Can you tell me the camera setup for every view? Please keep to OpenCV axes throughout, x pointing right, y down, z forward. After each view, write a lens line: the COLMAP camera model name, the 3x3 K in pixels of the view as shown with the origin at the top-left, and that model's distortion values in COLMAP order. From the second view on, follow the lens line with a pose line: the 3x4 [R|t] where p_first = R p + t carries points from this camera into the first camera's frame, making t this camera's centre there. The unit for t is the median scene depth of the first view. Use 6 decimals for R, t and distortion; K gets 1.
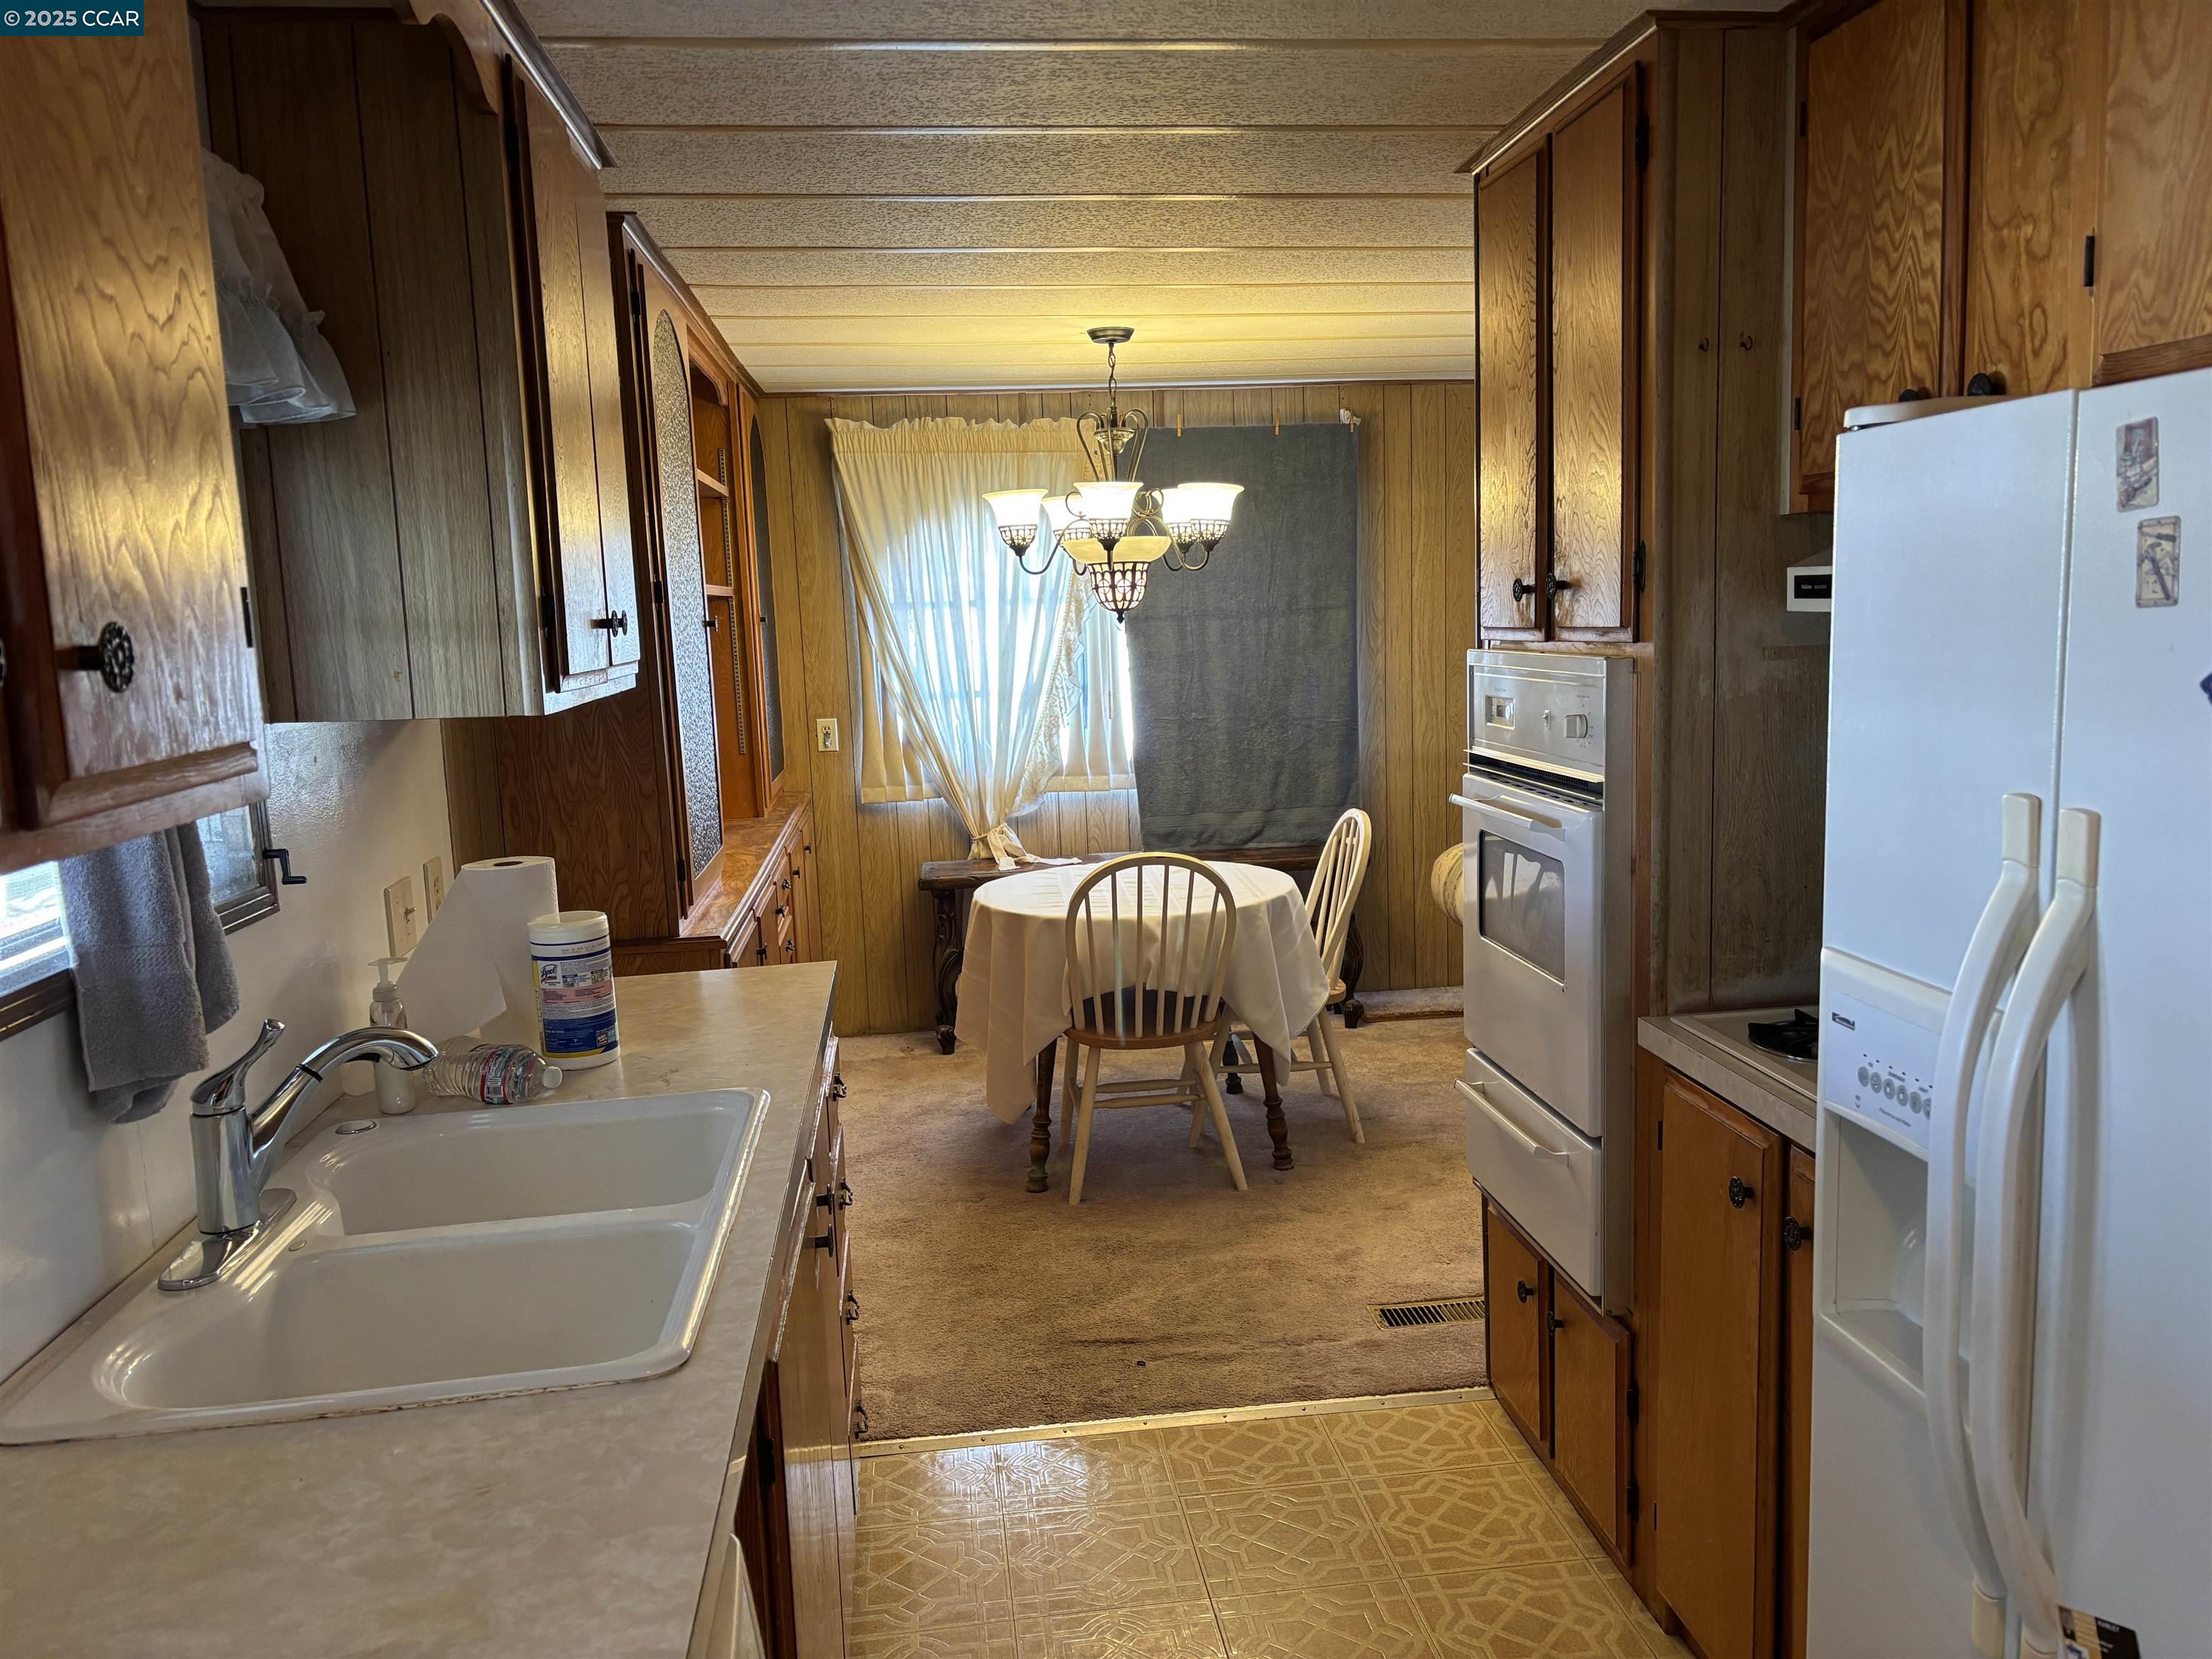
lens RADIAL K [[1658.8, 0, 1106.0], [0, 1658.8, 829.5], [0, 0, 1]] dist [0.101463, -0.136310]
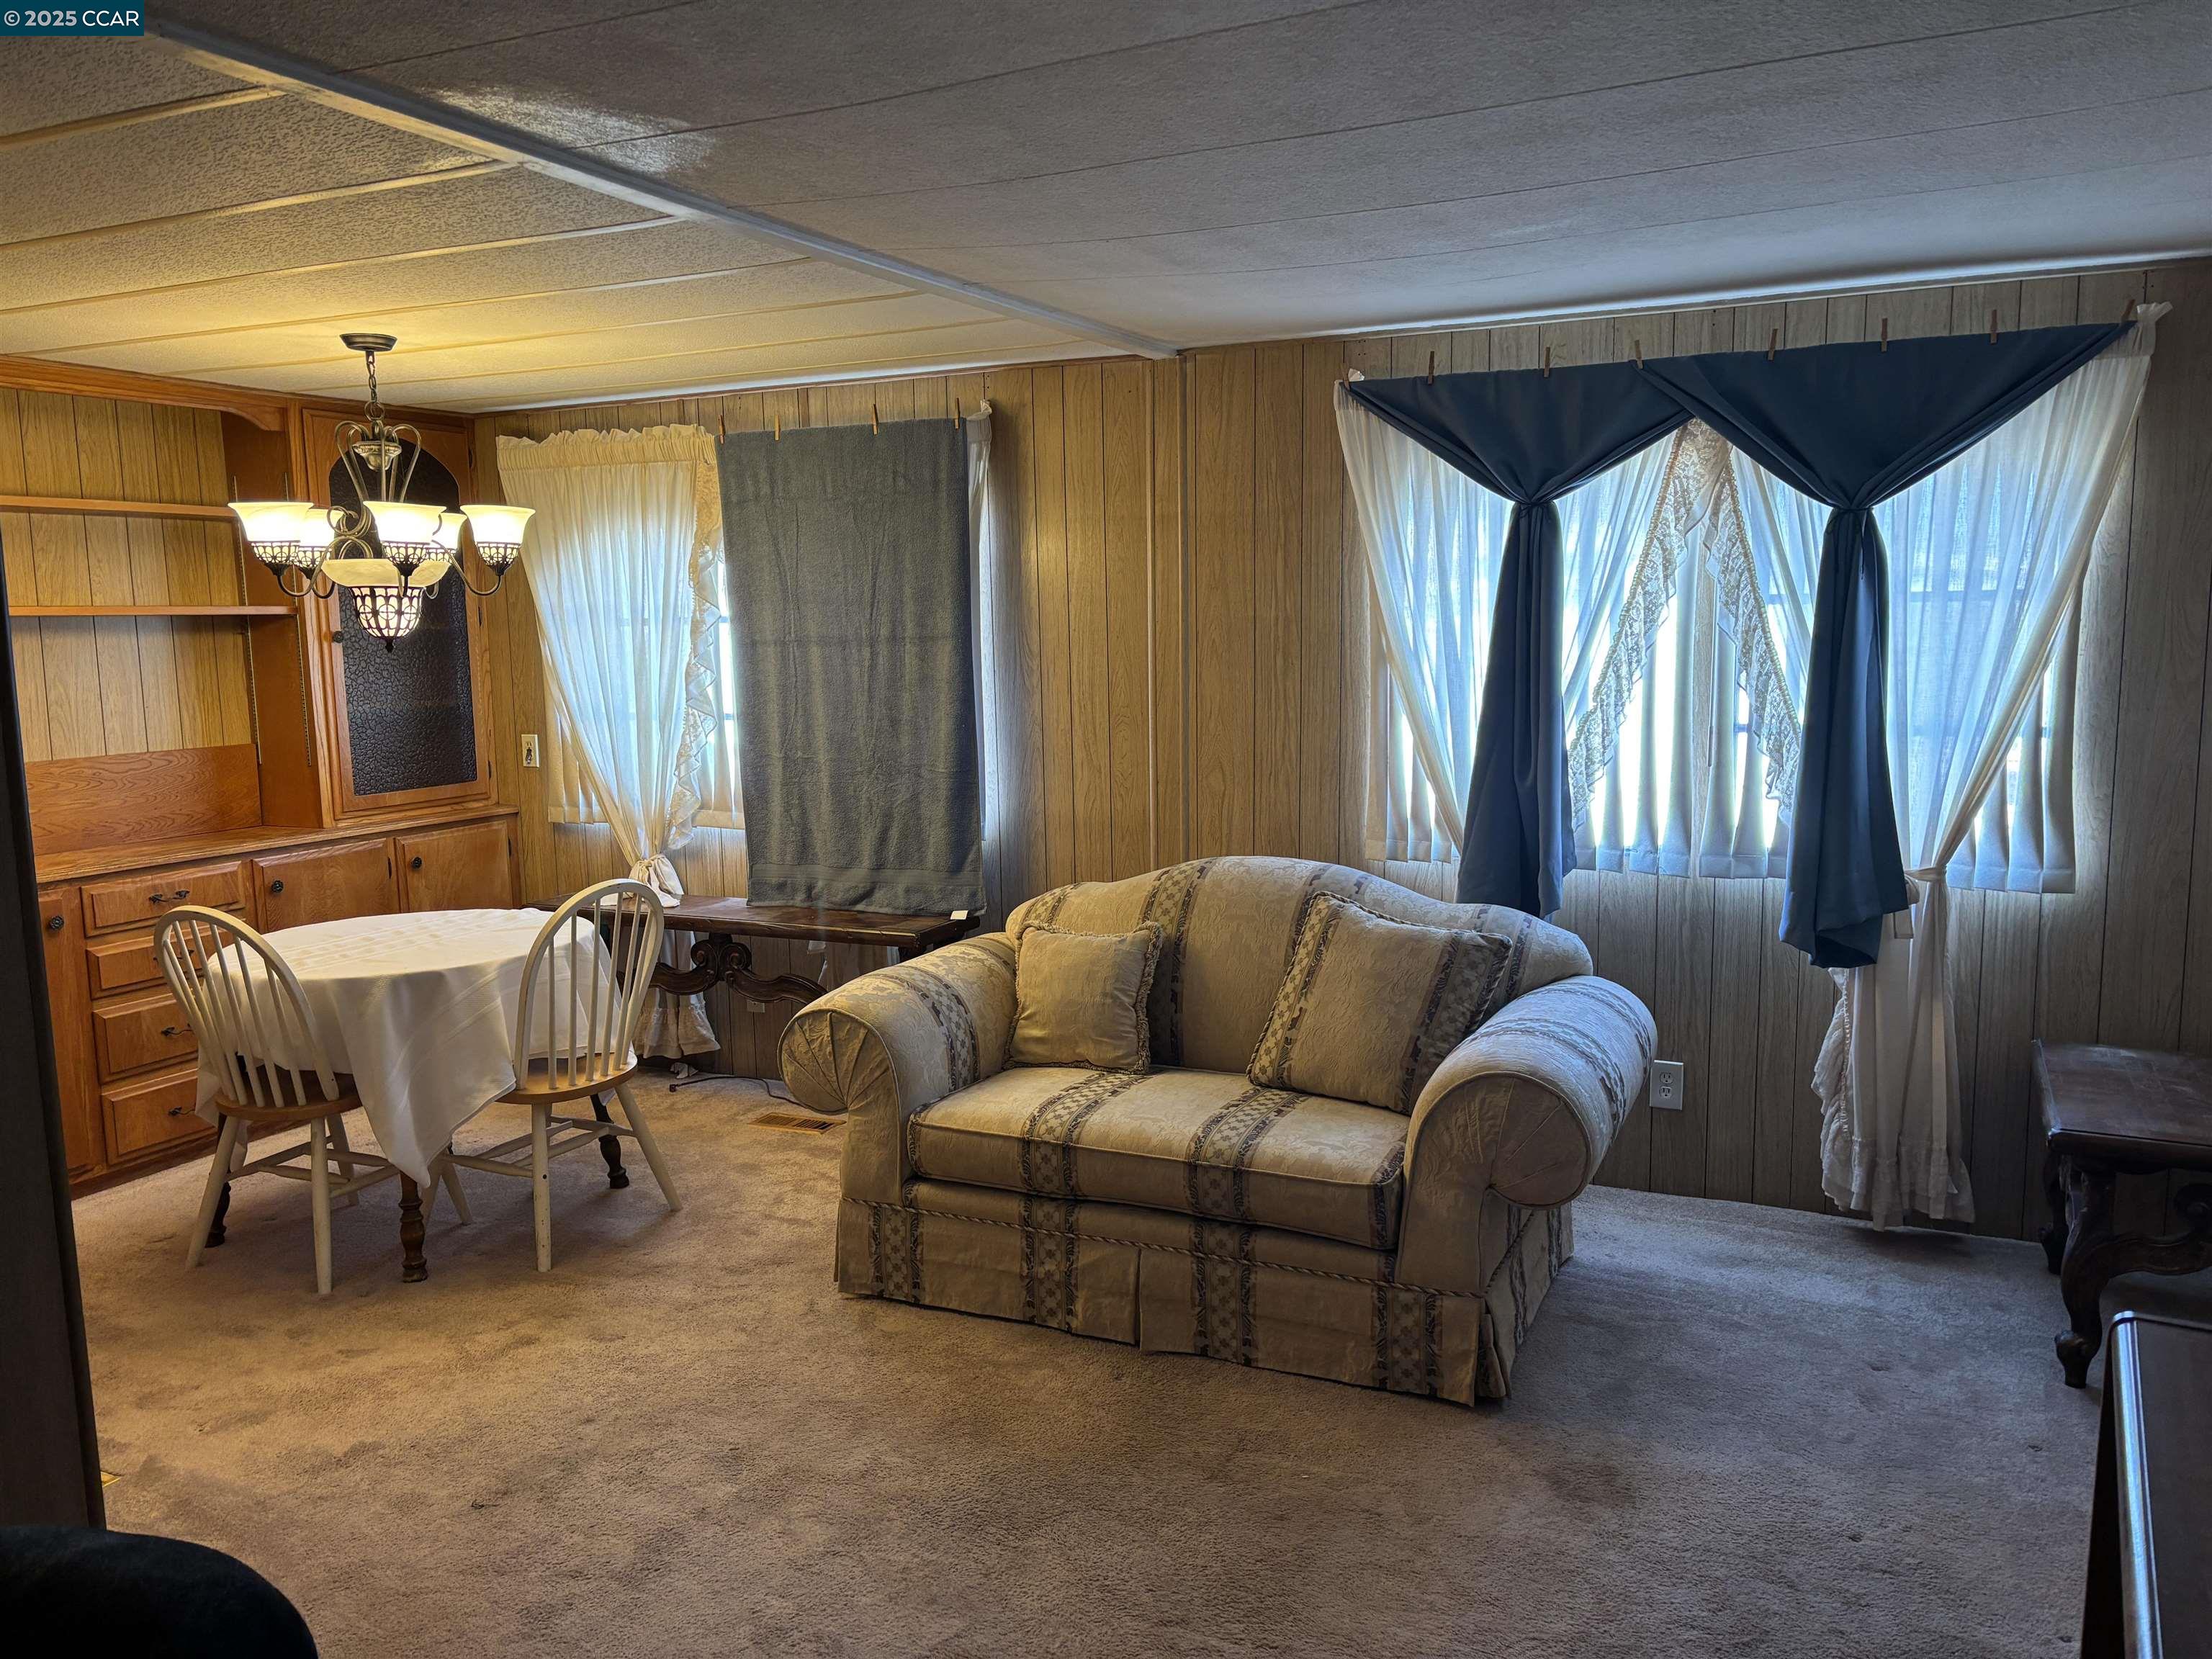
lens RADIAL K [[1658.8, 0, 1106.0], [0, 1658.8, 829.5], [0, 0, 1]] dist [0.101463, -0.136310]
pose [[0.841039, 0.087907, -0.533784, 0.663974], [-0.084134, 0.995958, 0.031459, -0.069916], [0.534392, 0.018451, 0.845036, 0.334822]]
